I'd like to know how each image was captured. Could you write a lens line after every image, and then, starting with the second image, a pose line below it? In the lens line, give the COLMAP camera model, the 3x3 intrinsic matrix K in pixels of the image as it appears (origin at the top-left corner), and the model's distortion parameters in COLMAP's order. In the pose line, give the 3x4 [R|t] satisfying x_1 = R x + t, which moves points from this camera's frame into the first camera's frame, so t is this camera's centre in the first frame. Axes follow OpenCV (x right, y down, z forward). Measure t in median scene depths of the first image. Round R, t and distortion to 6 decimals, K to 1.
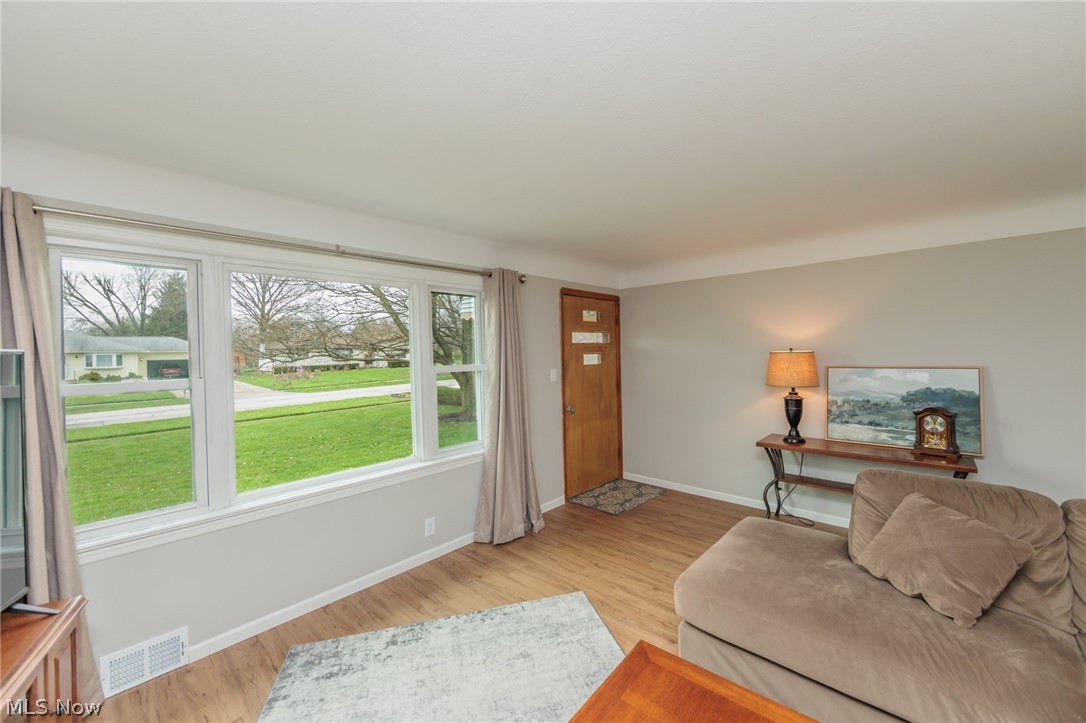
lens RADIAL K [[426.6, 0, 541.6], [0, 426.6, 354.7], [0, 0, 1]] dist [-0.002319, -0.000274]
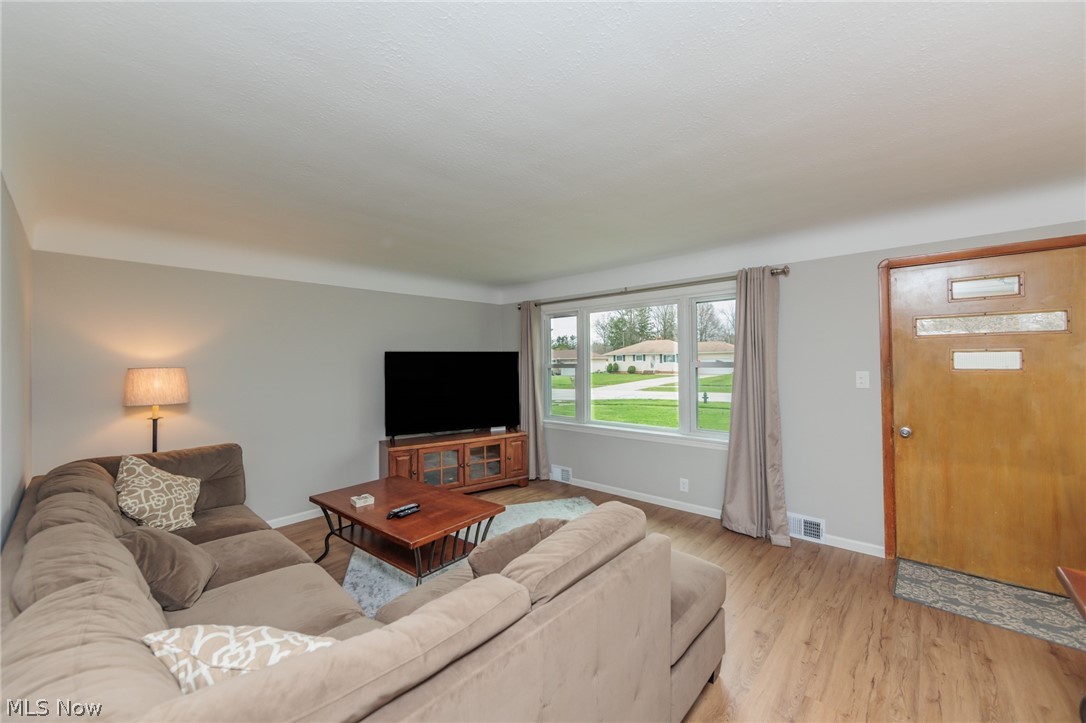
lens RADIAL K [[426.6, 0, 541.6], [0, 426.6, 354.7], [0, 0, 1]] dist [-0.002319, -0.000274]
pose [[0.010033, 0.011679, -0.999881, 0.847002], [0.010398, 0.999877, 0.011783, -0.012934], [0.999896, -0.010515, 0.009910, 0.454395]]
